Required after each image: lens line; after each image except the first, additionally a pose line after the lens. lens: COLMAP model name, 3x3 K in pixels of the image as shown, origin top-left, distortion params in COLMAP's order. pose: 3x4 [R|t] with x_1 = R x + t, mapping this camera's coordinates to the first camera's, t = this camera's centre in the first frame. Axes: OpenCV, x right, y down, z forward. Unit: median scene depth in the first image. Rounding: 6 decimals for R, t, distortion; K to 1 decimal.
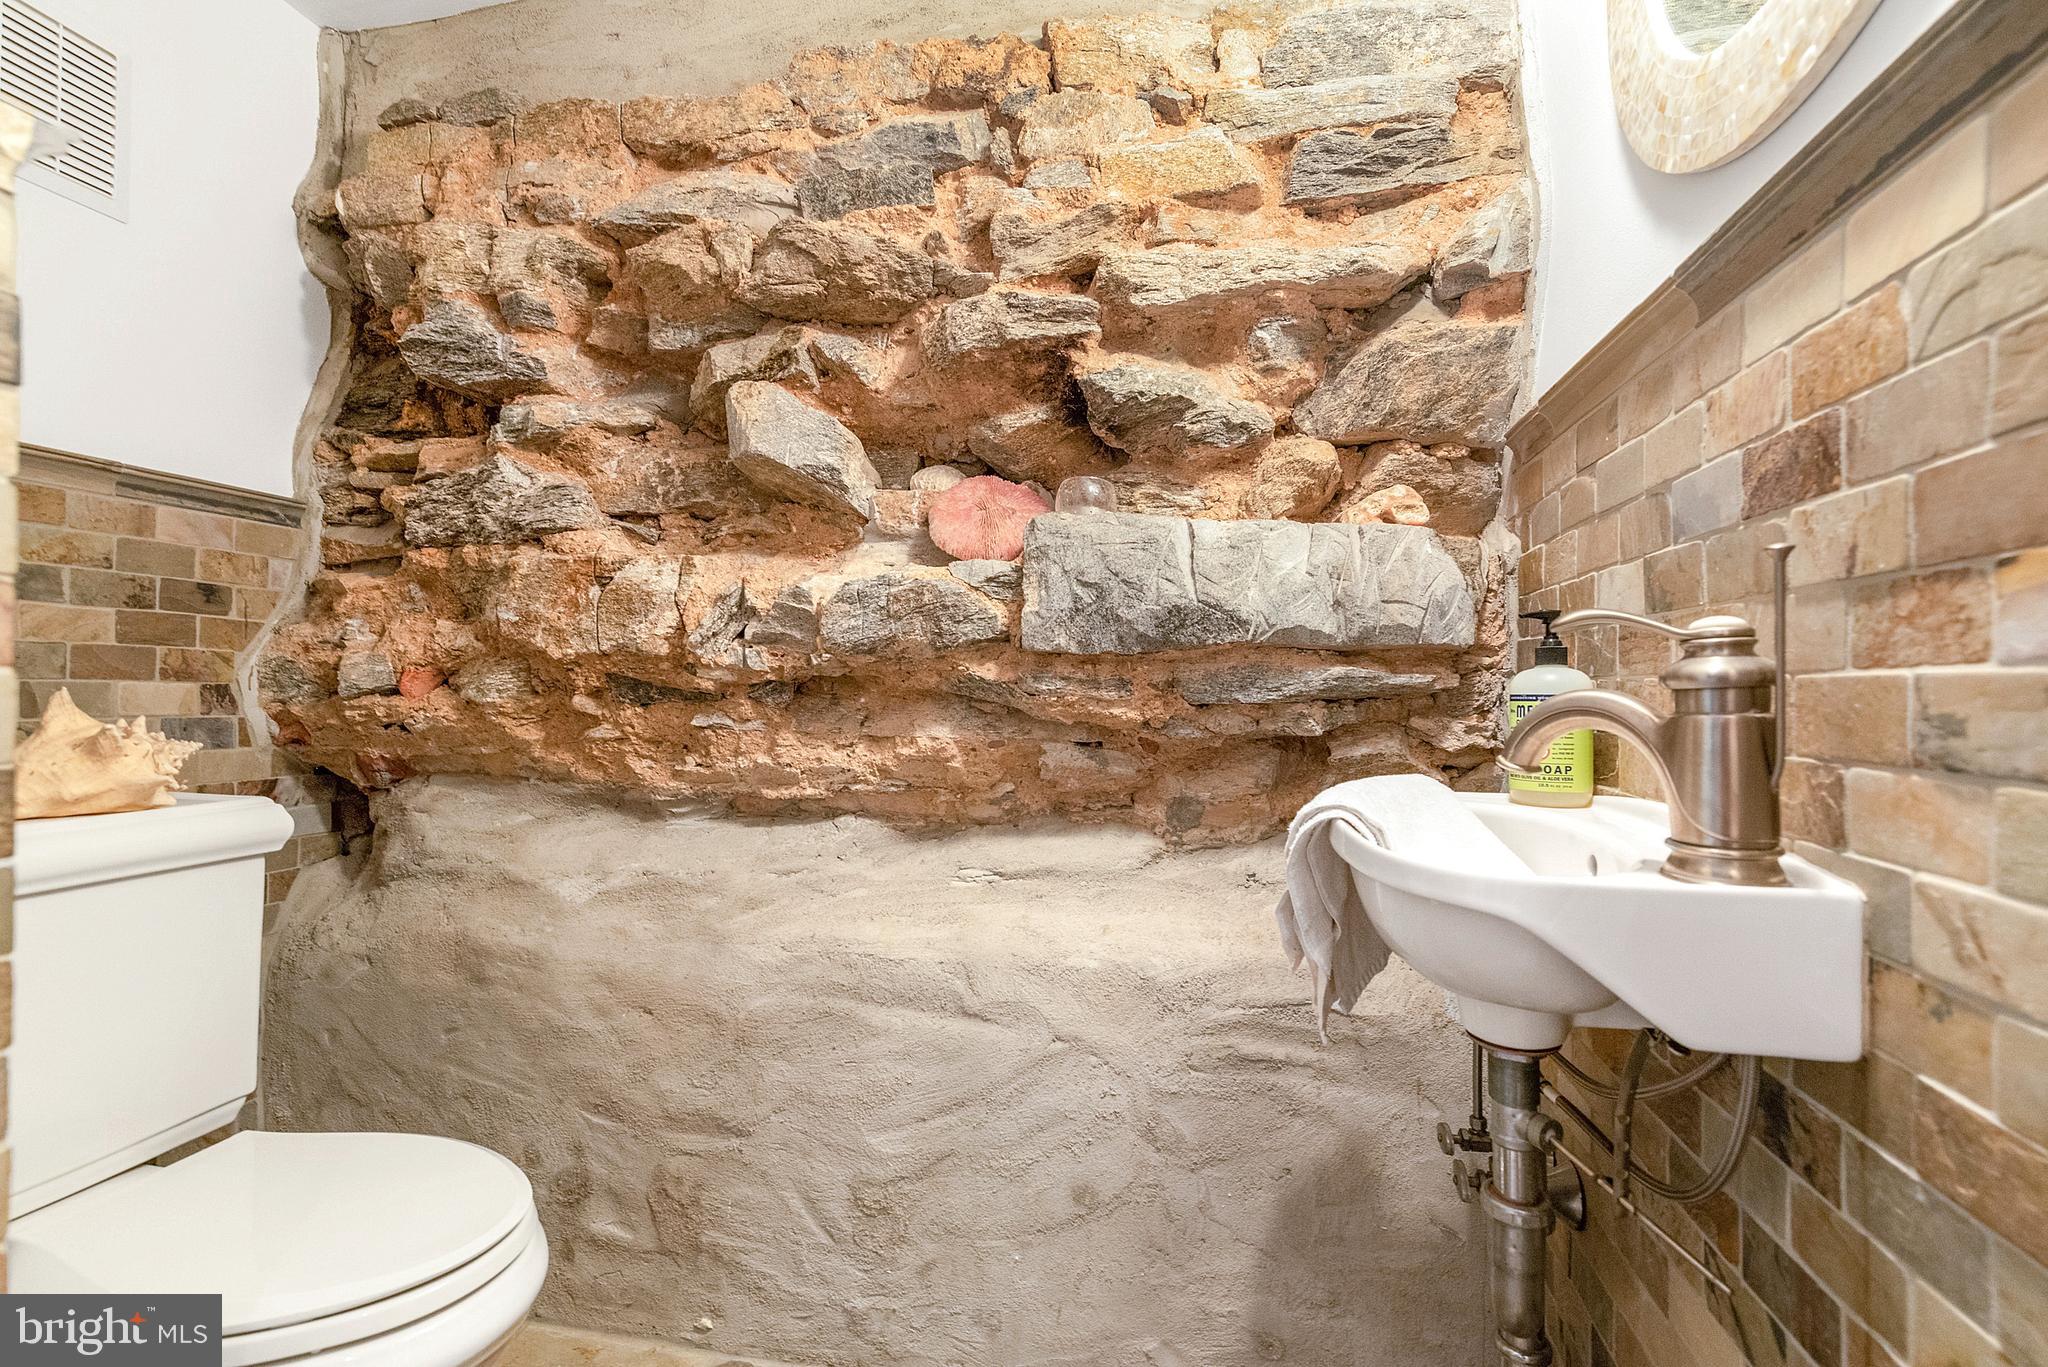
lens RADIAL K [[886.0, 0, 1023.8], [0, 886.0, 681.8], [0, 0, 1]] dist [0.003755, -0.001823]
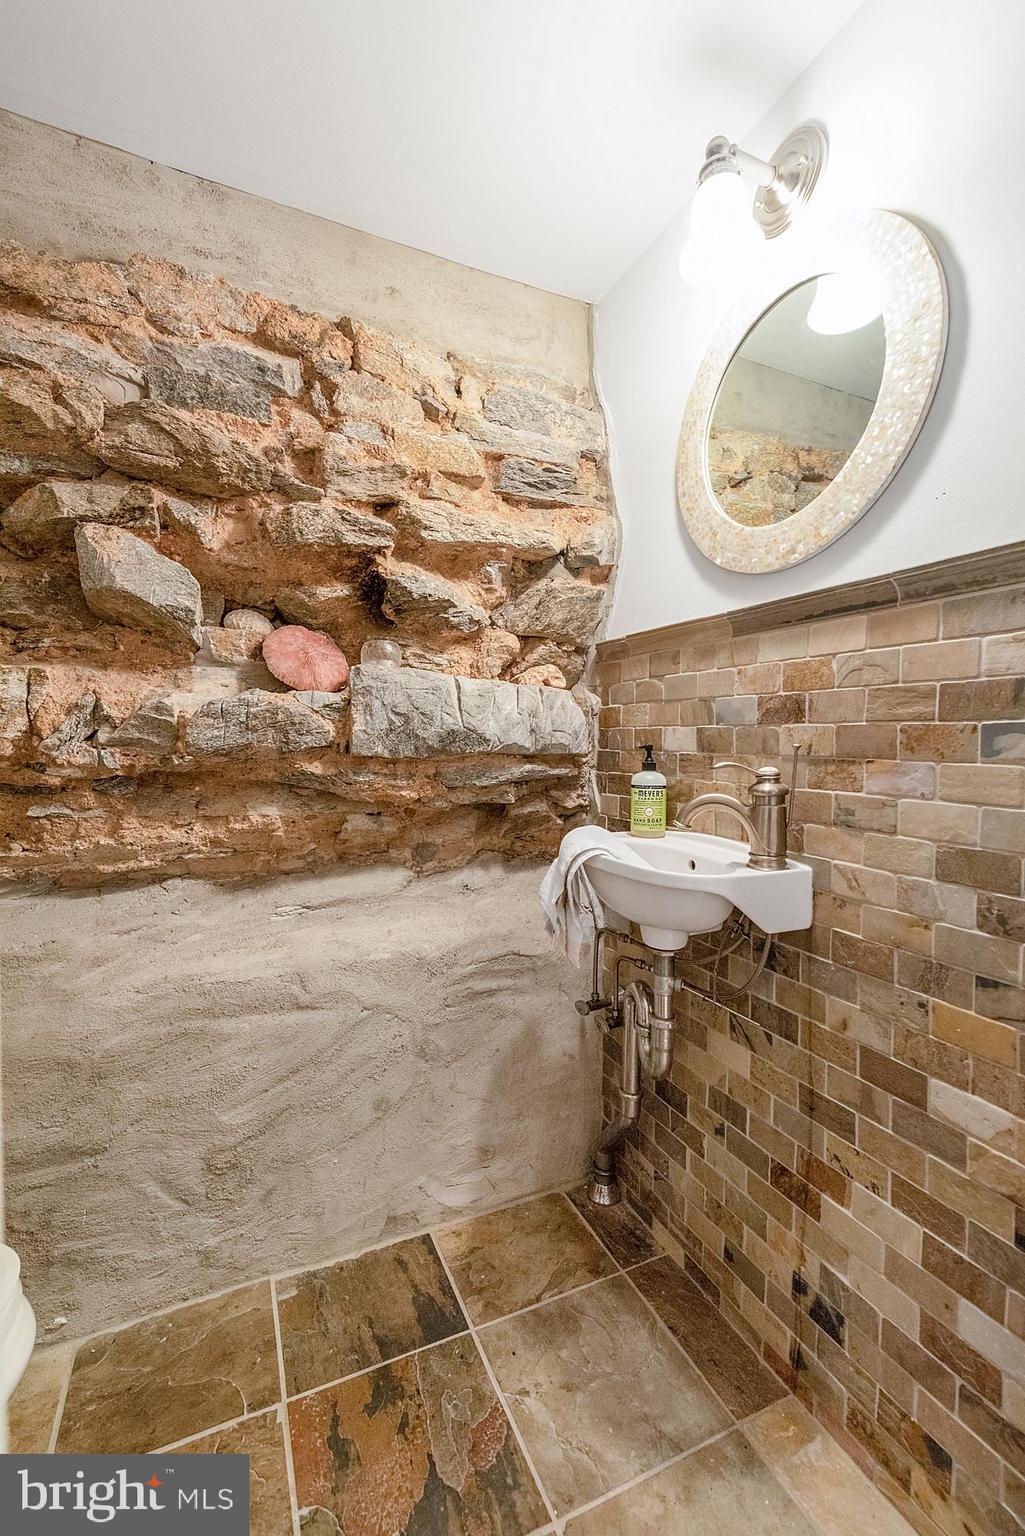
lens RADIAL K [[664.5, 0, 490.6], [0, 664.5, 751.4], [0, 0, 1]] dist [0.003755, -0.001823]
pose [[0.802941, -0.005724, 0.596031, -0.471131], [-0.012753, 0.999560, 0.026779, -0.073829], [-0.595922, -0.029103, 0.802514, -0.033336]]
